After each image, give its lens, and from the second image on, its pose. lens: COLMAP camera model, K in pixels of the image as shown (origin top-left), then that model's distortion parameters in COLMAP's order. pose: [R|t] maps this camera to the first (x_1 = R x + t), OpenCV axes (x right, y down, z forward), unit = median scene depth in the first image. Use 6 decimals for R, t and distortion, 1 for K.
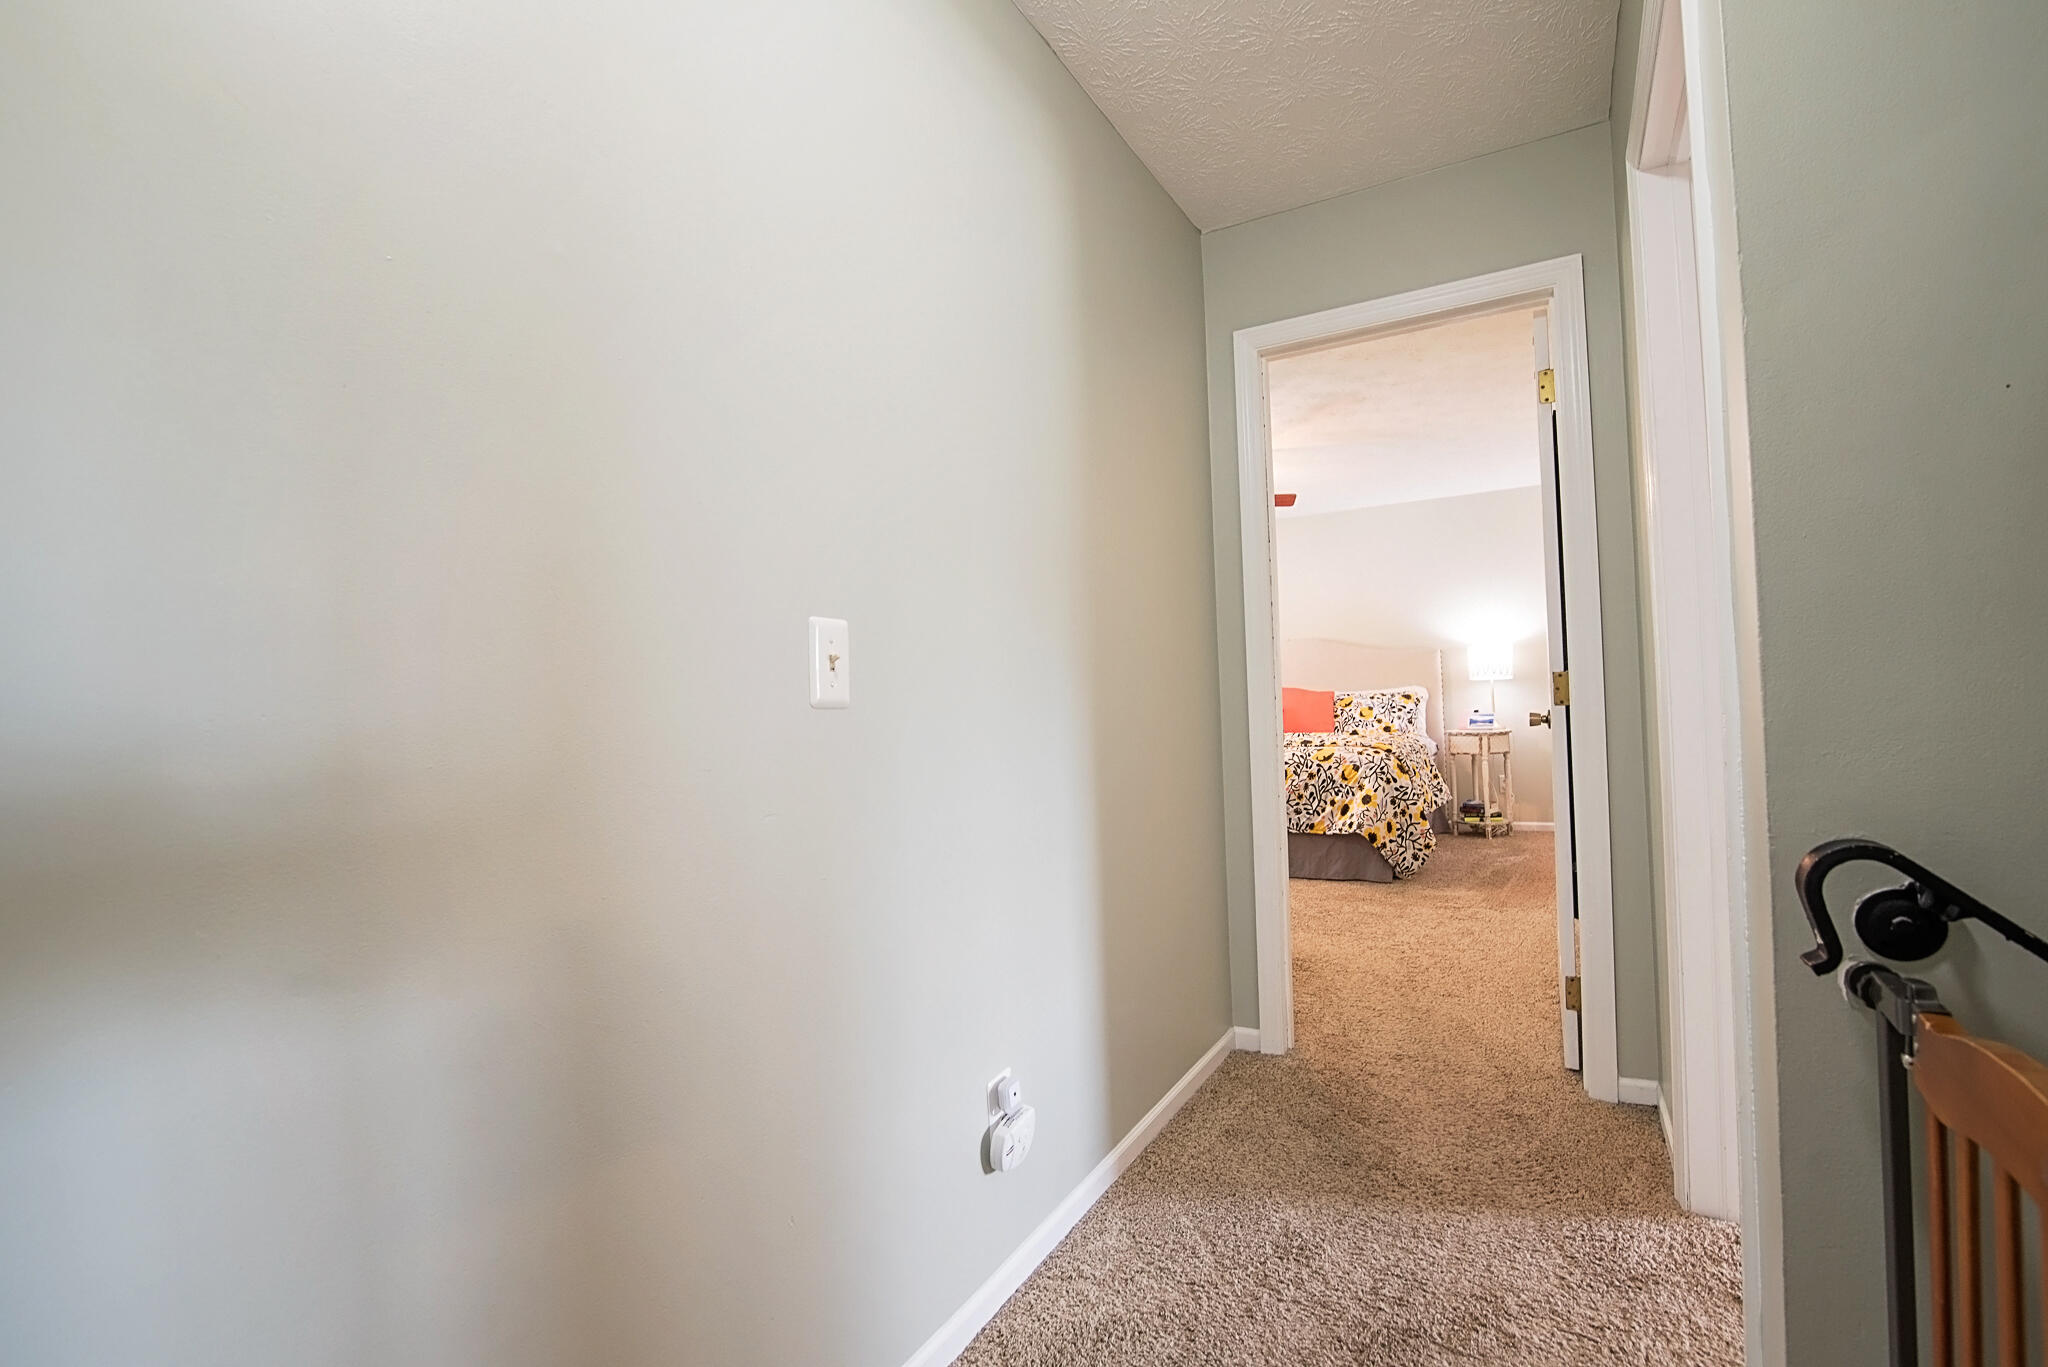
lens RADIAL K [[953.4, 0, 1022.3], [0, 953.4, 680.8], [0, 0, 1]] dist [-0.019547, -0.000104]
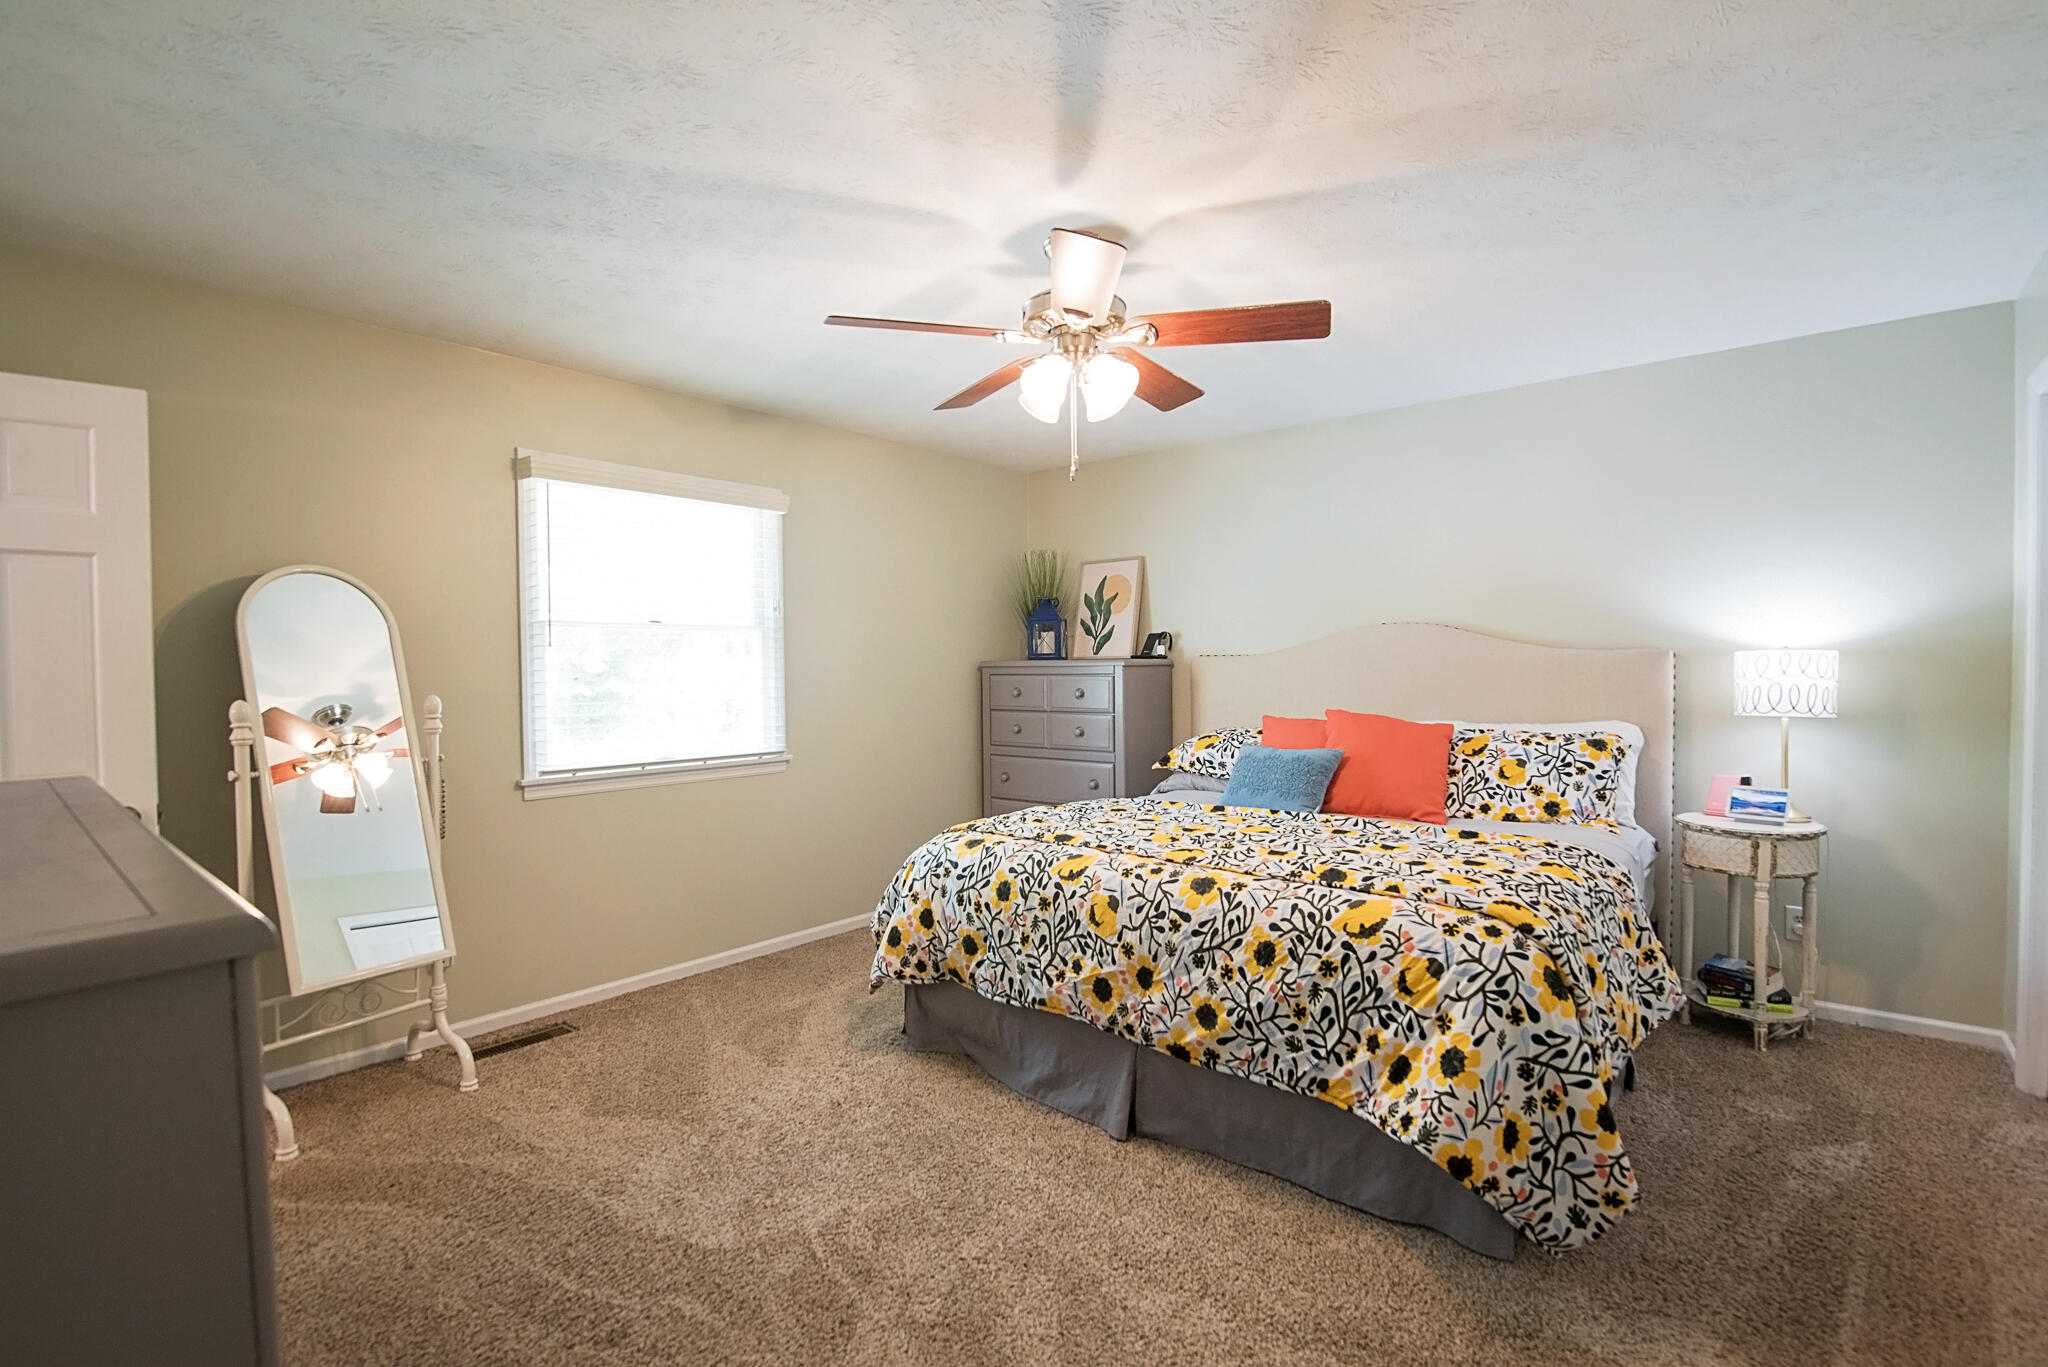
lens RADIAL K [[953.4, 0, 1023.1], [0, 953.4, 682.3], [0, 0, 1]] dist [-0.019547, -0.000104]
pose [[0.983613, 0.032856, -0.177276, 0.242075], [-0.023626, 0.998265, 0.053927, -0.047029], [0.178740, -0.048855, 0.982683, 0.568699]]
